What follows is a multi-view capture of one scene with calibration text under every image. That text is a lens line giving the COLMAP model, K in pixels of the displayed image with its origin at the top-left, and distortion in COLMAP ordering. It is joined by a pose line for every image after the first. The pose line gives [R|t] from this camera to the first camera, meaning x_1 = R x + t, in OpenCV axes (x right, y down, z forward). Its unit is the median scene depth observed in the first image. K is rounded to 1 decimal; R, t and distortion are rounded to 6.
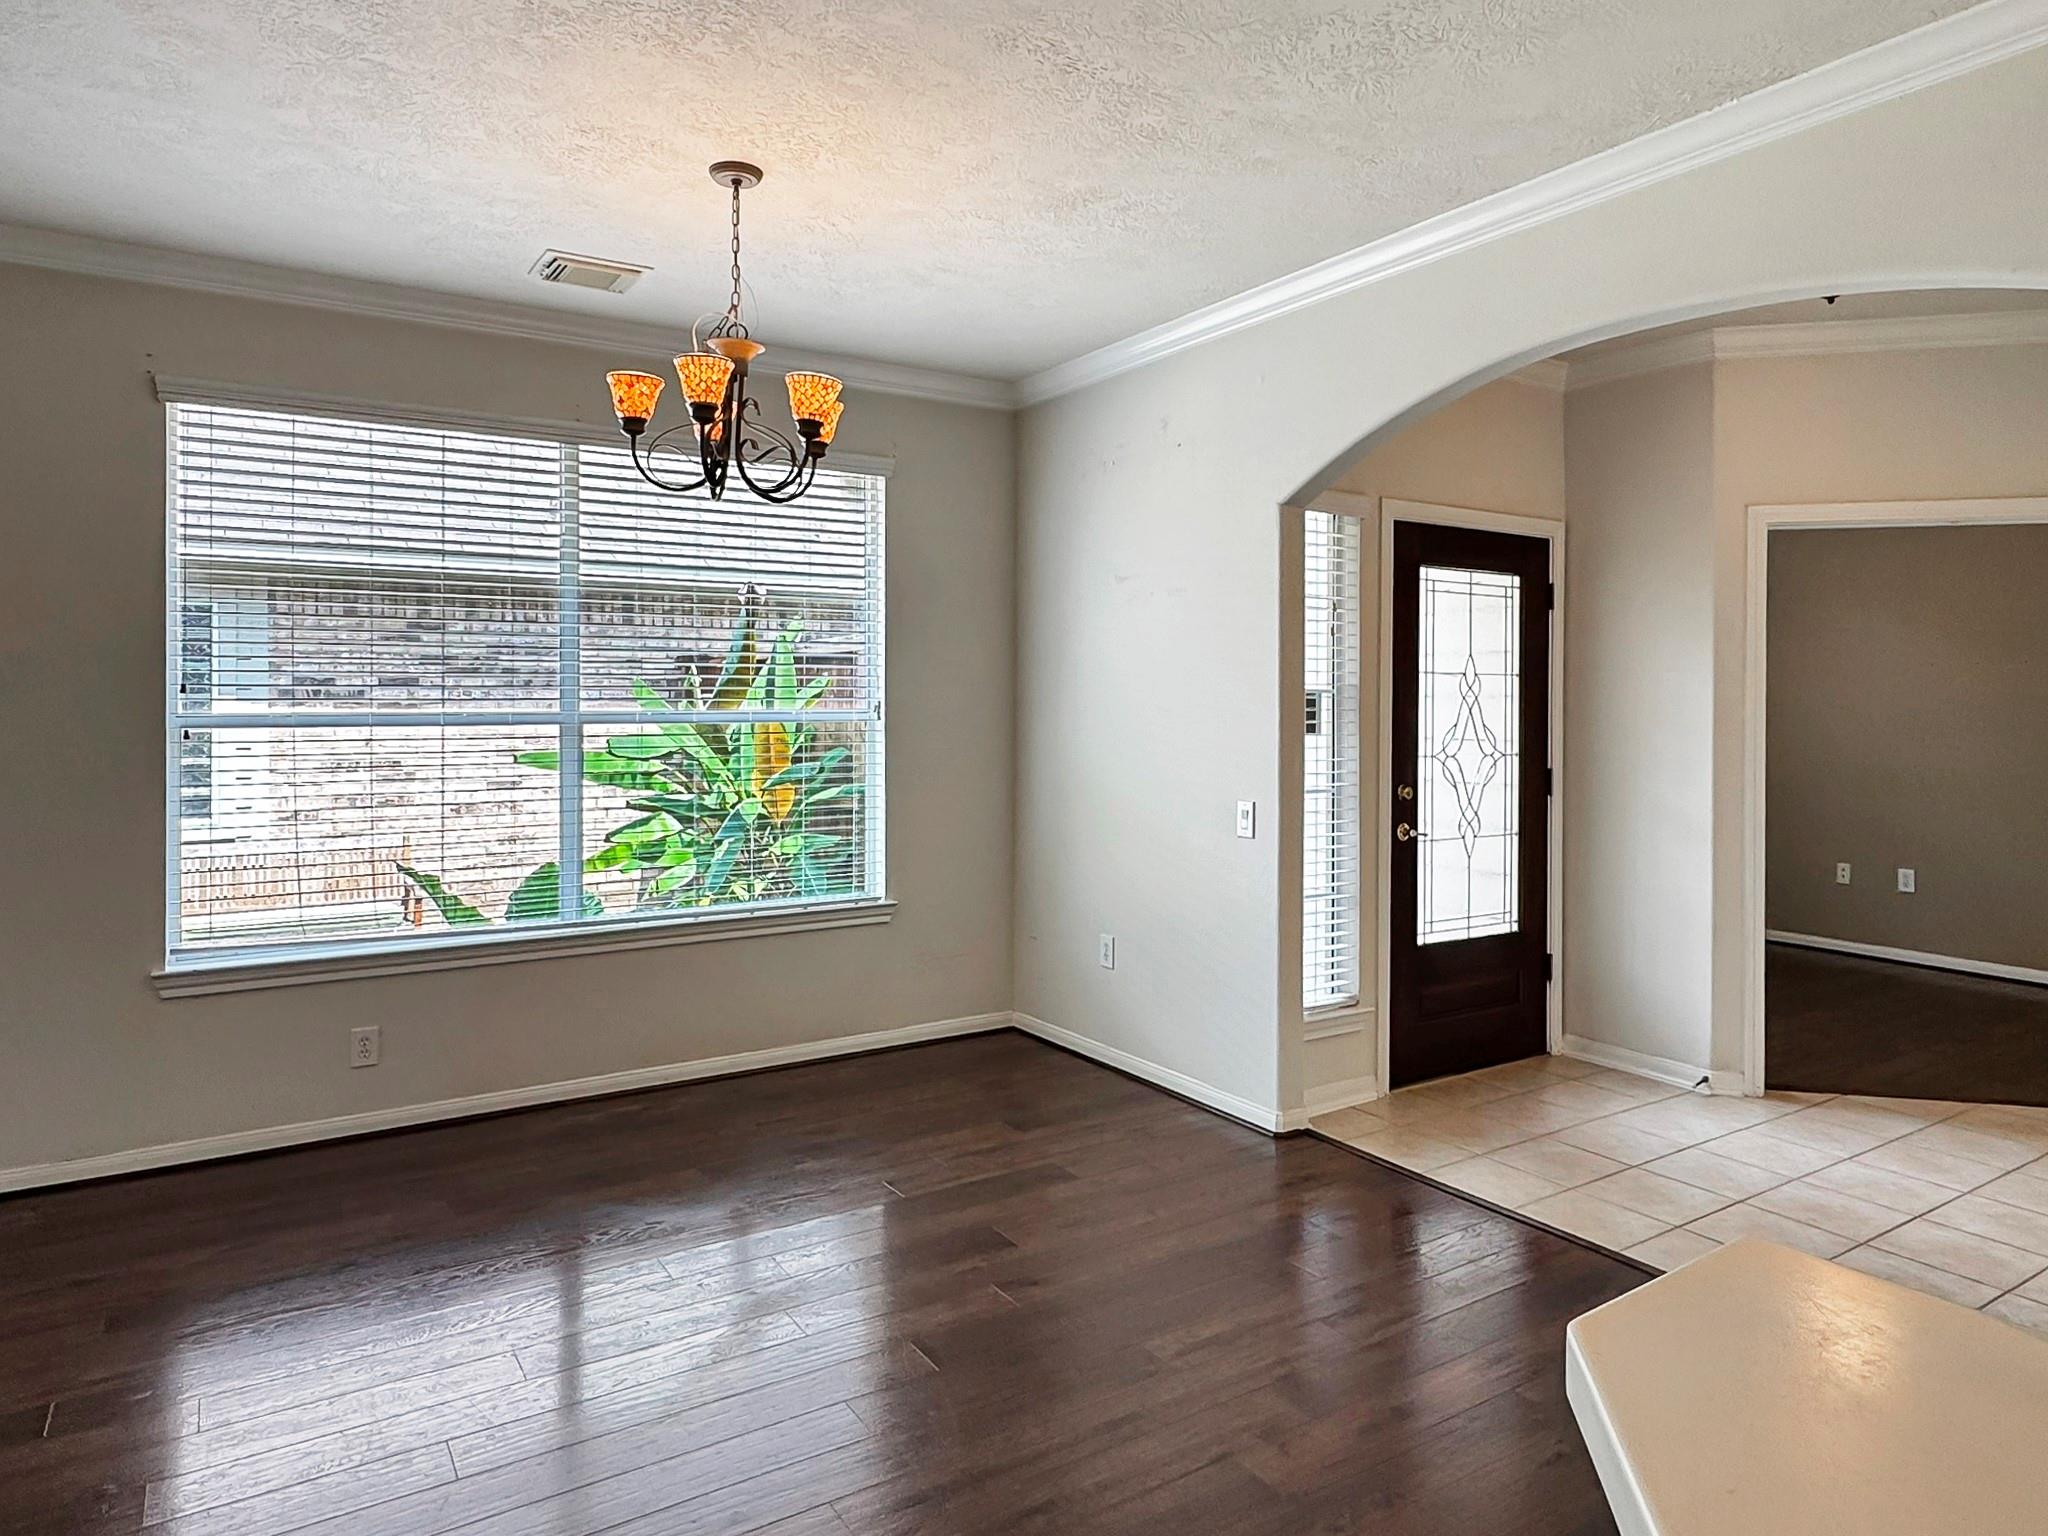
lens RADIAL K [[1234.9, 0, 1018.6], [0, 1234.9, 698.0], [0, 0, 1]] dist [-0.013343, 0.008154]
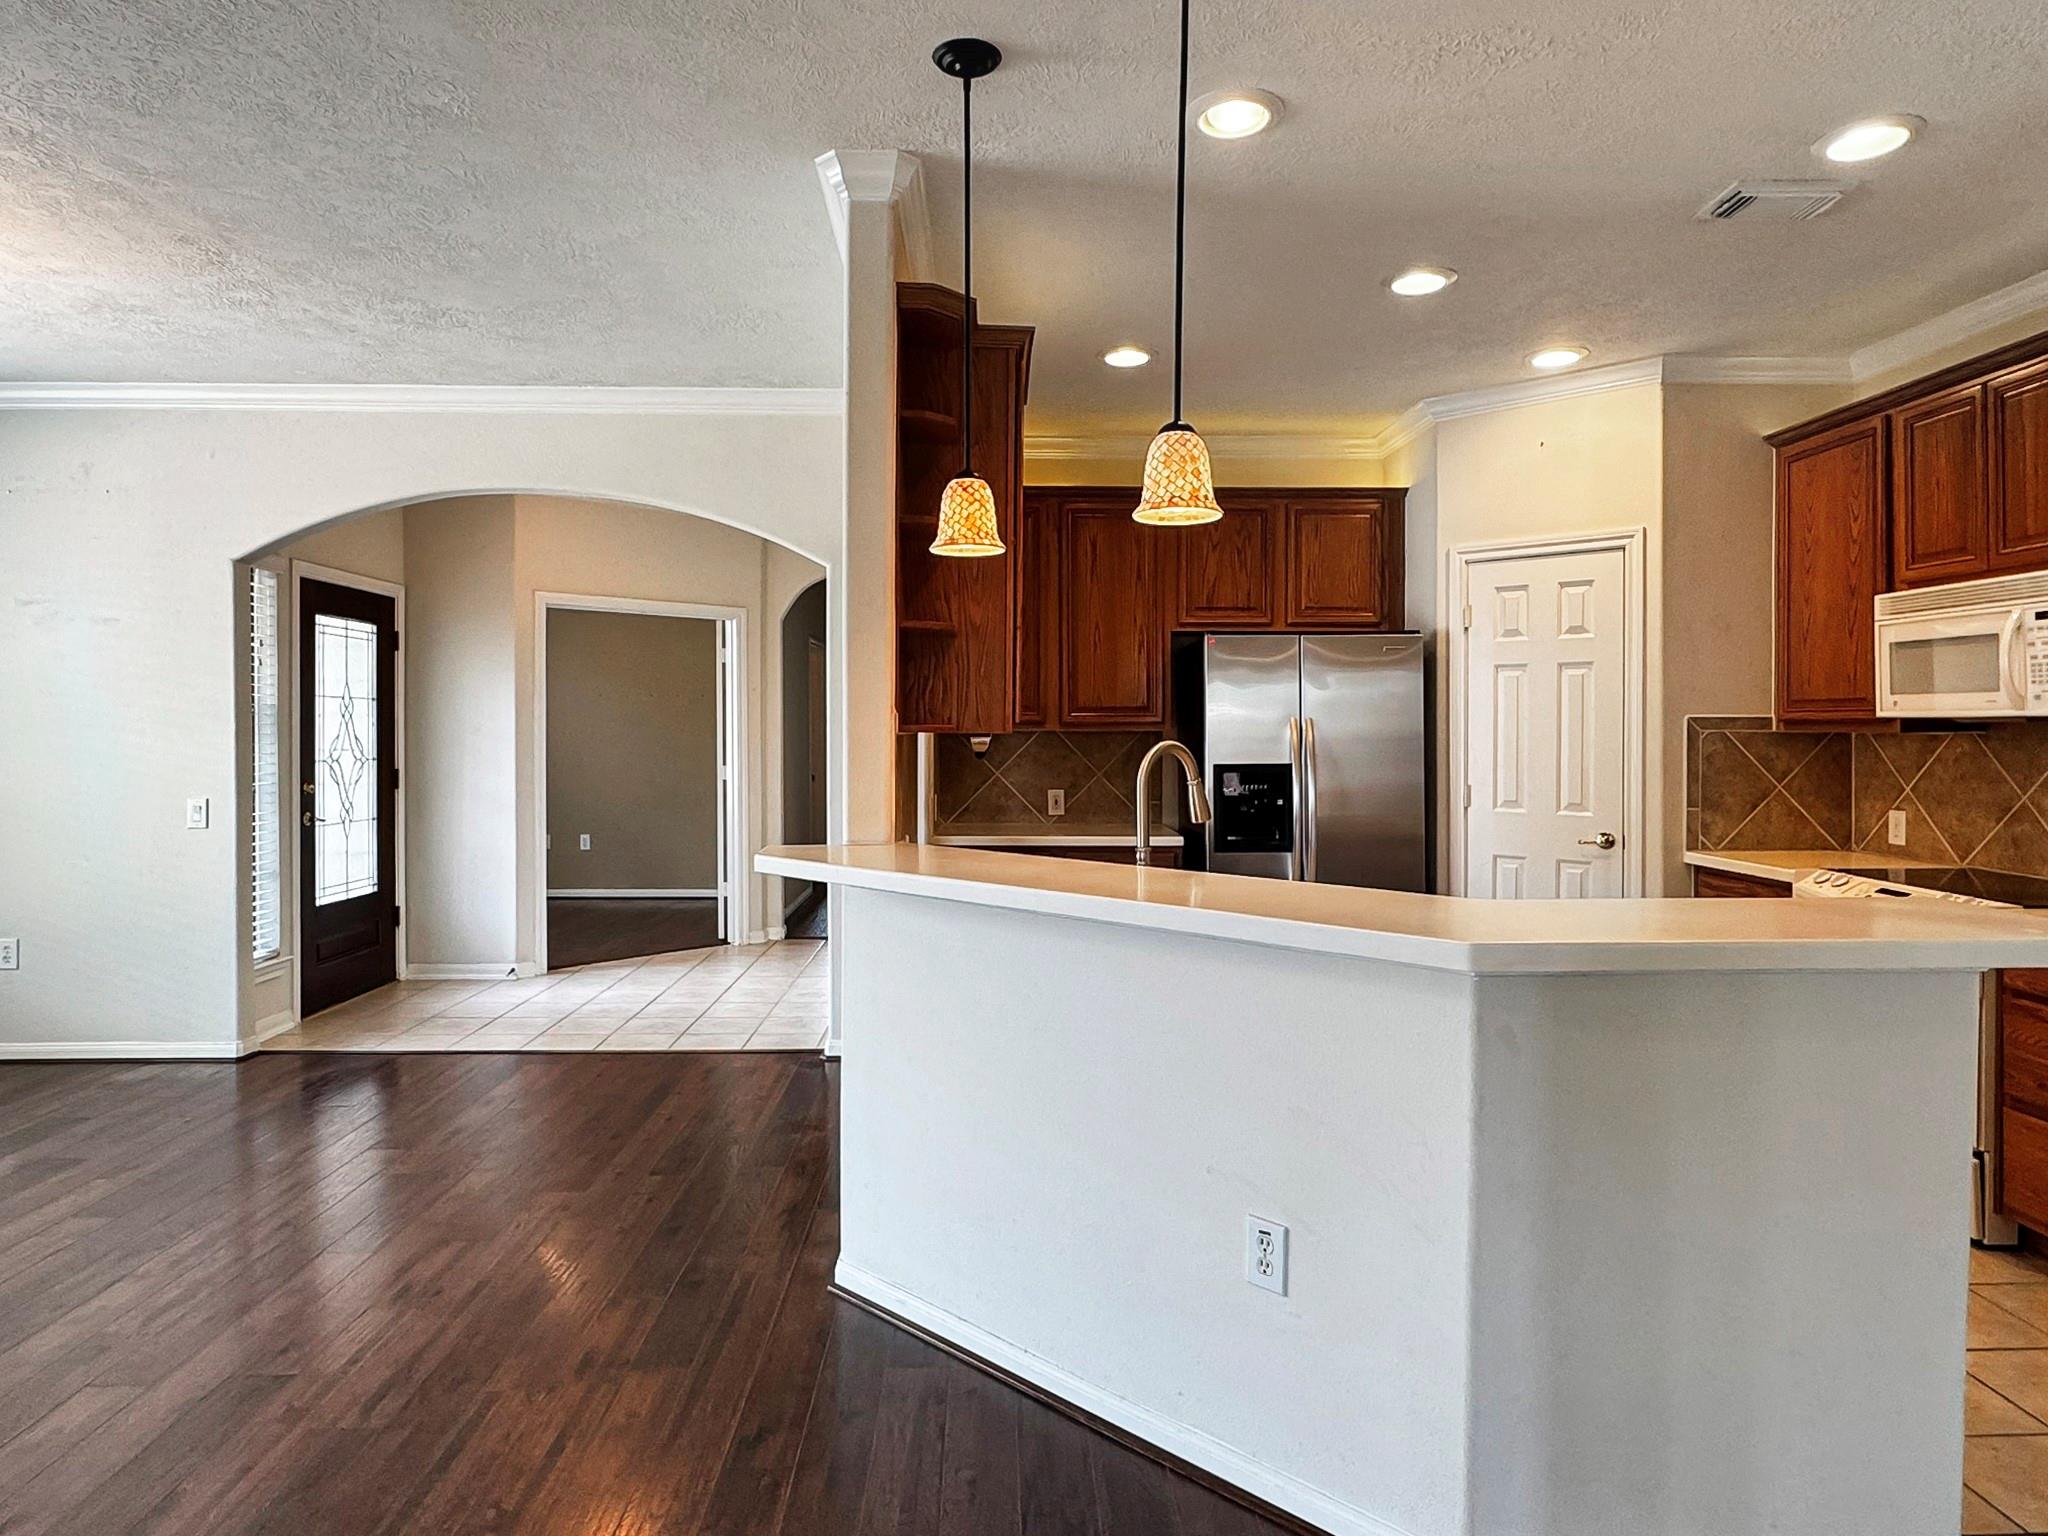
lens RADIAL K [[1234.9, 0, 1027.9], [0, 1234.9, 742.2], [0, 0, 1]] dist [-0.013343, 0.008154]
pose [[0.511346, -0.012326, 0.859287, -0.407042], [0.000387, 0.999900, 0.014112, 0.010368], [-0.859375, -0.006884, 0.511300, -0.305445]]
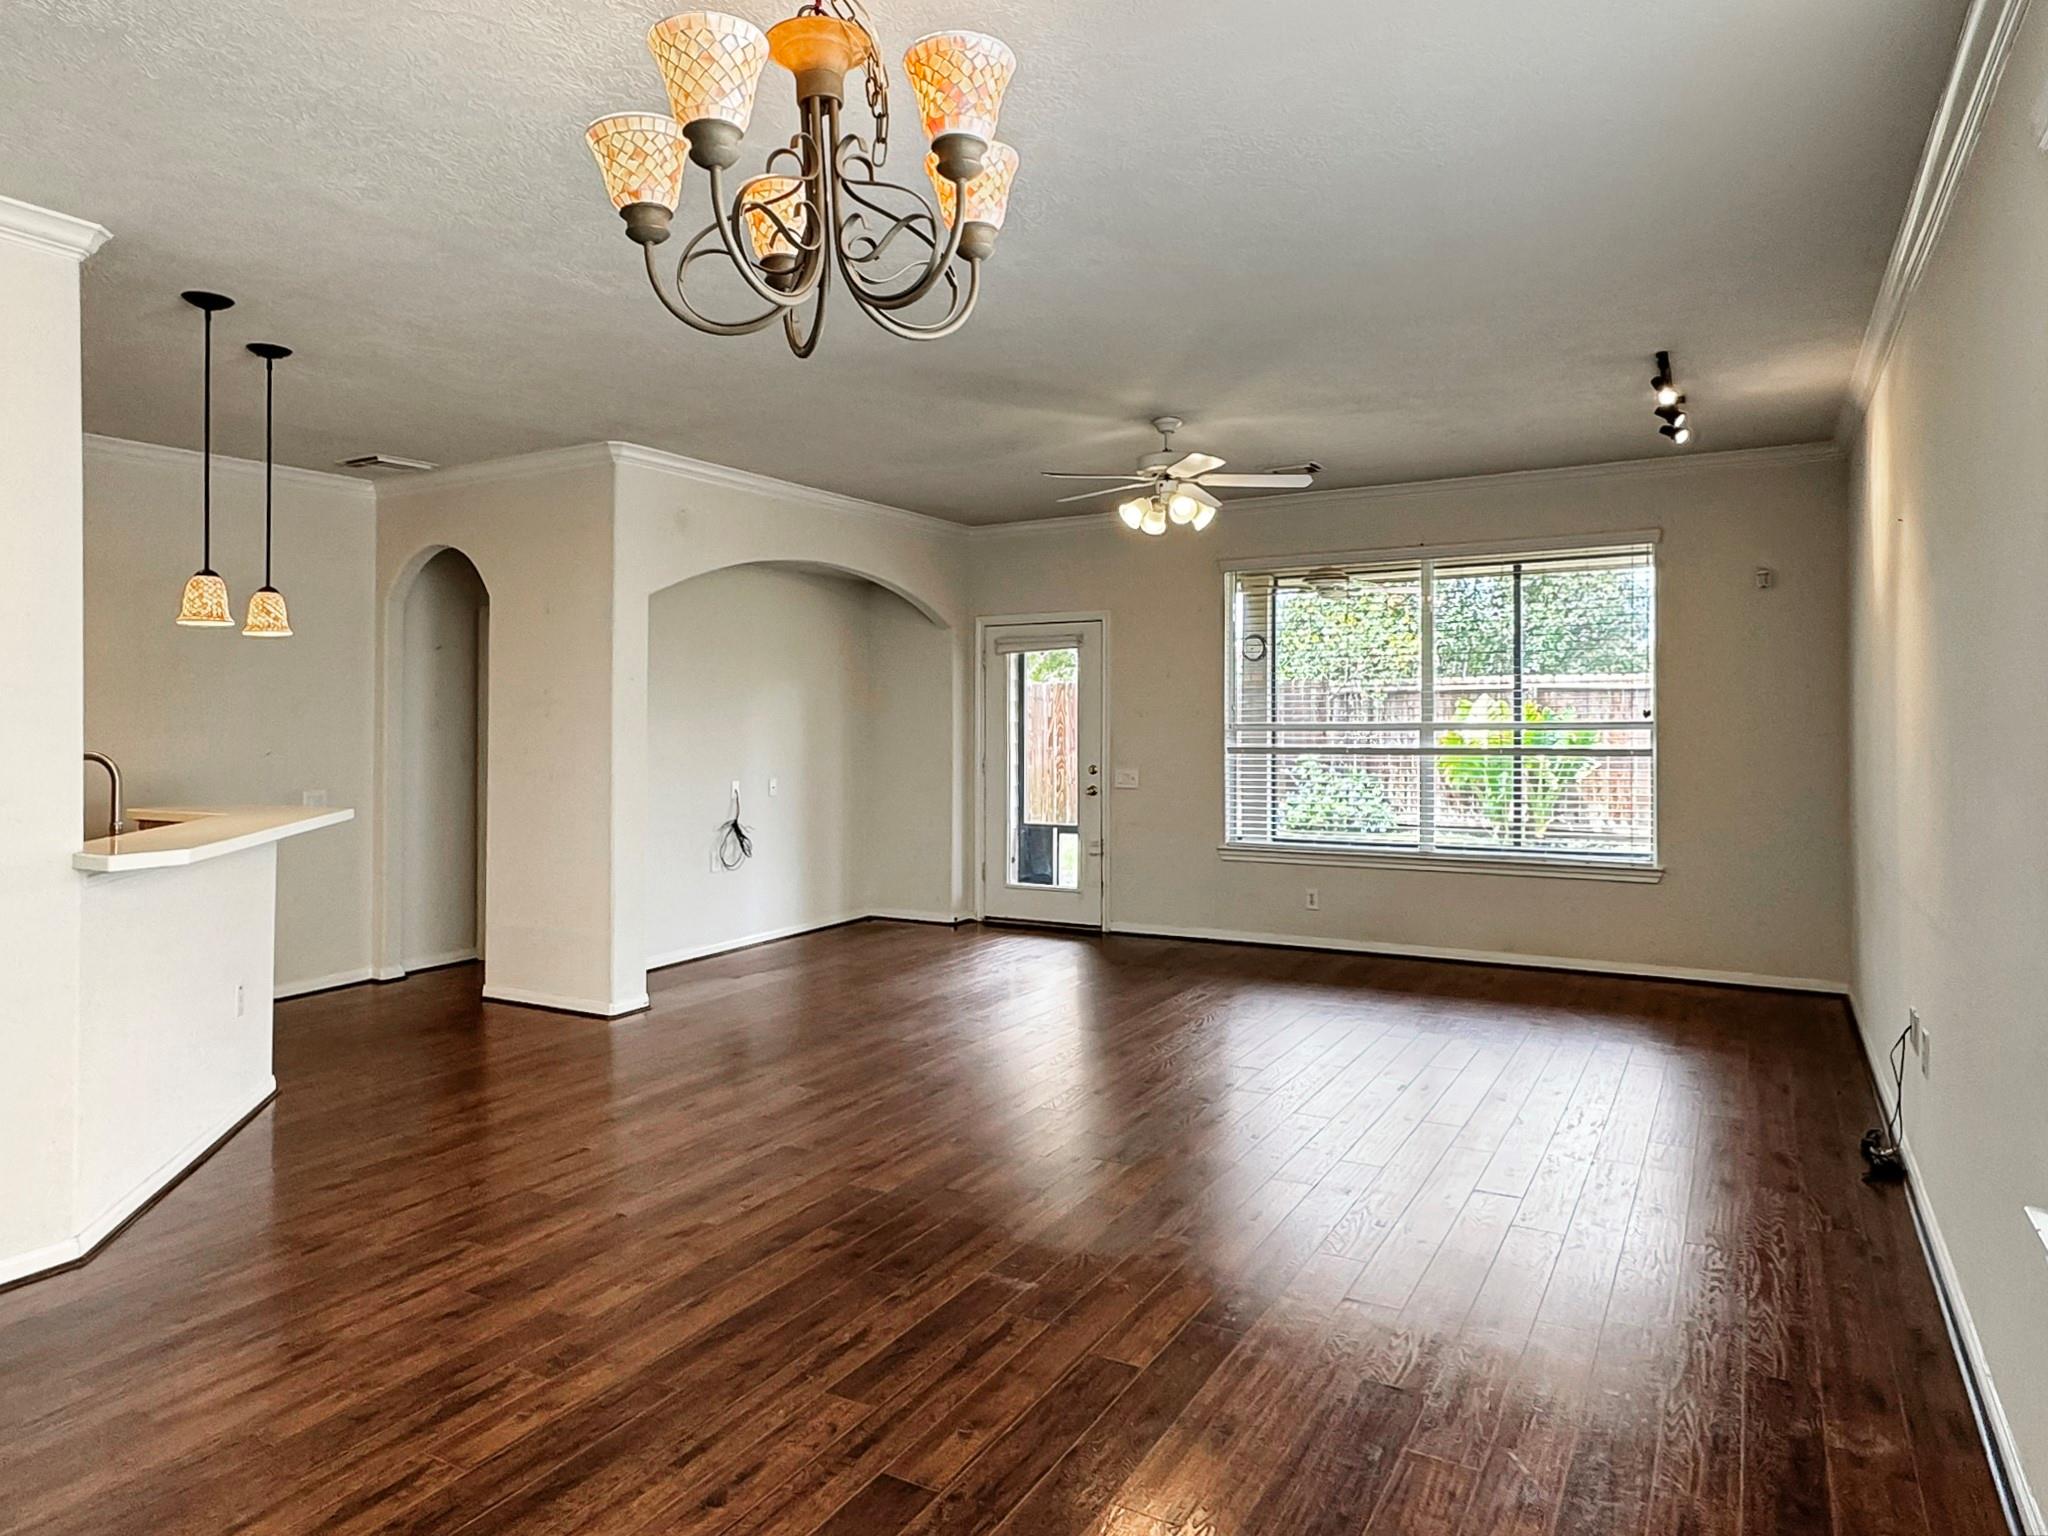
lens RADIAL K [[1234.9, 0, 1042.6], [0, 1234.9, 740.5], [0, 0, 1]] dist [-0.013343, 0.008154]
pose [[-0.877015, 0.013785, -0.480266, -0.039645], [0.007590, 0.999861, 0.014838, 0.004788], [0.480404, 0.009368, -0.876998, 1.054576]]
